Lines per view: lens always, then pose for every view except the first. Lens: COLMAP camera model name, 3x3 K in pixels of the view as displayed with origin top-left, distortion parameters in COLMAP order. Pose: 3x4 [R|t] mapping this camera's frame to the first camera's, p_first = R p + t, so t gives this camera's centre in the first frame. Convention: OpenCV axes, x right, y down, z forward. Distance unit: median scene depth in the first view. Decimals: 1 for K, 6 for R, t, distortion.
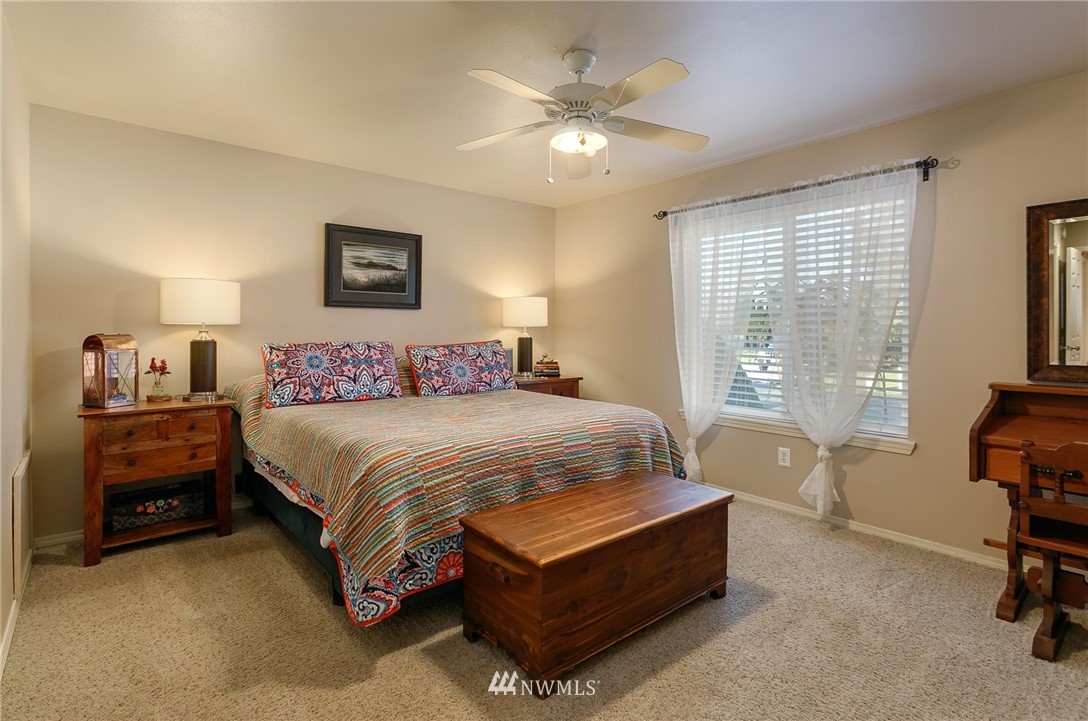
lens RADIAL K [[531.6, 0, 540.1], [0, 531.6, 344.9], [0, 0, 1]] dist [0.000666, 0.000248]
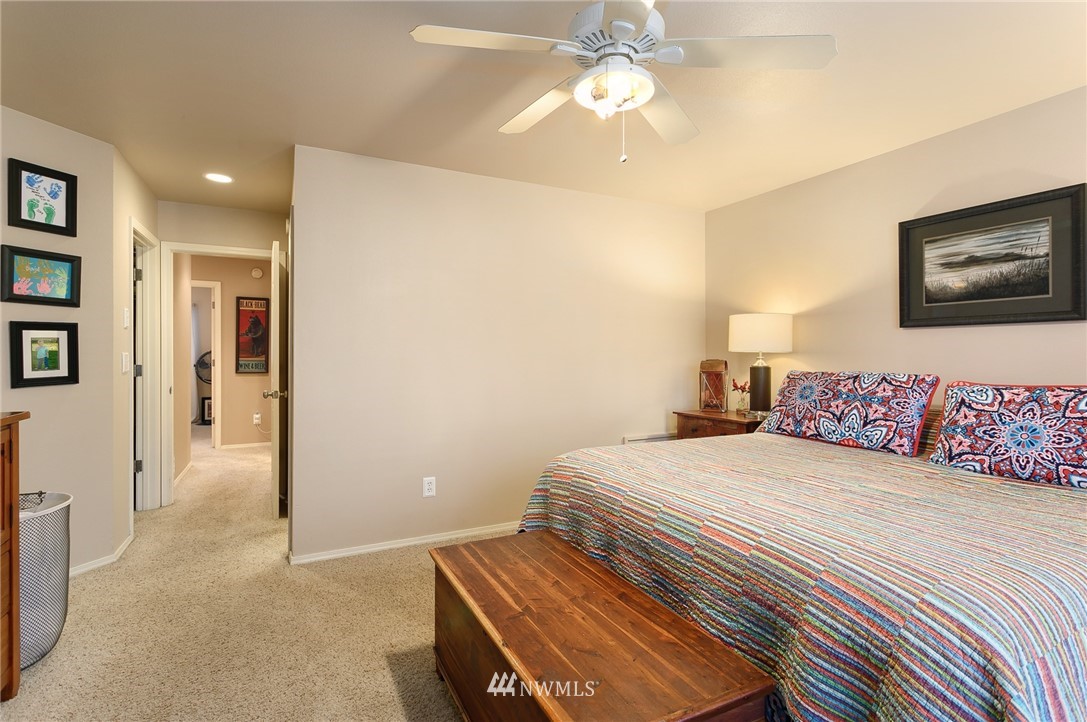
lens RADIAL K [[531.1, 0, 539.6], [0, 531.1, 345.4], [0, 0, 1]] dist [0.000666, 0.000248]
pose [[-0.248877, -0.022115, -0.968283, 0.557922], [-0.030249, 0.999429, -0.015051, -0.020112], [0.968063, 0.025543, -0.249404, 0.763428]]
